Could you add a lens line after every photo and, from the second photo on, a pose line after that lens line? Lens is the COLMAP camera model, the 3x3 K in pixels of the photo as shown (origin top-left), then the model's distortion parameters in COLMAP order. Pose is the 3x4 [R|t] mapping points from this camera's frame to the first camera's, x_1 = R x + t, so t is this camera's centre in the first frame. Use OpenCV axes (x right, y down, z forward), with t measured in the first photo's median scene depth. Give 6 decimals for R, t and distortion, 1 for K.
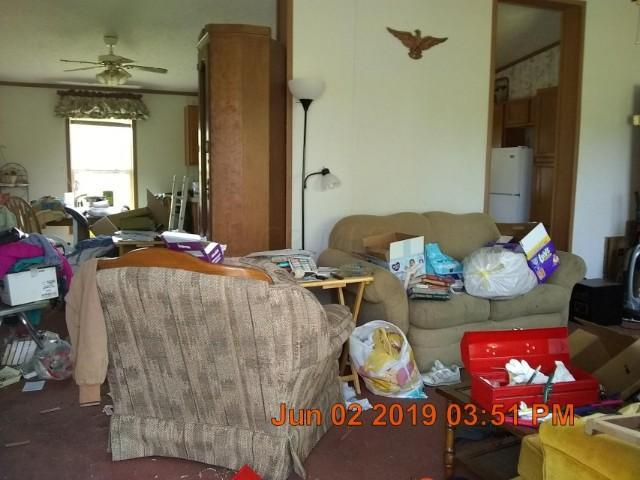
lens RADIAL K [[583.5, 0, 319.4], [0, 583.5, 241.3], [0, 0, 1]] dist [-0.035895, 0.000000]
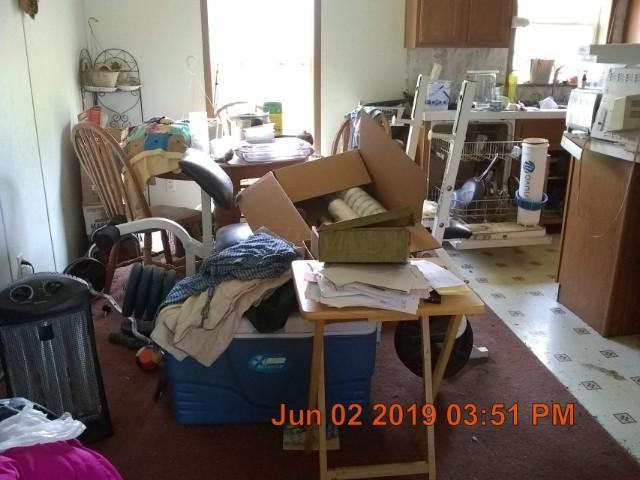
lens RADIAL K [[583.5, 0, 320.0], [0, 583.5, 237.9], [0, 0, 1]] dist [-0.035895, 0.000000]
pose [[0.967804, 0.071124, -0.241447, -0.183053], [-0.023912, 0.980889, 0.193093, -0.068122], [0.250566, -0.181102, 0.951009, 0.478475]]
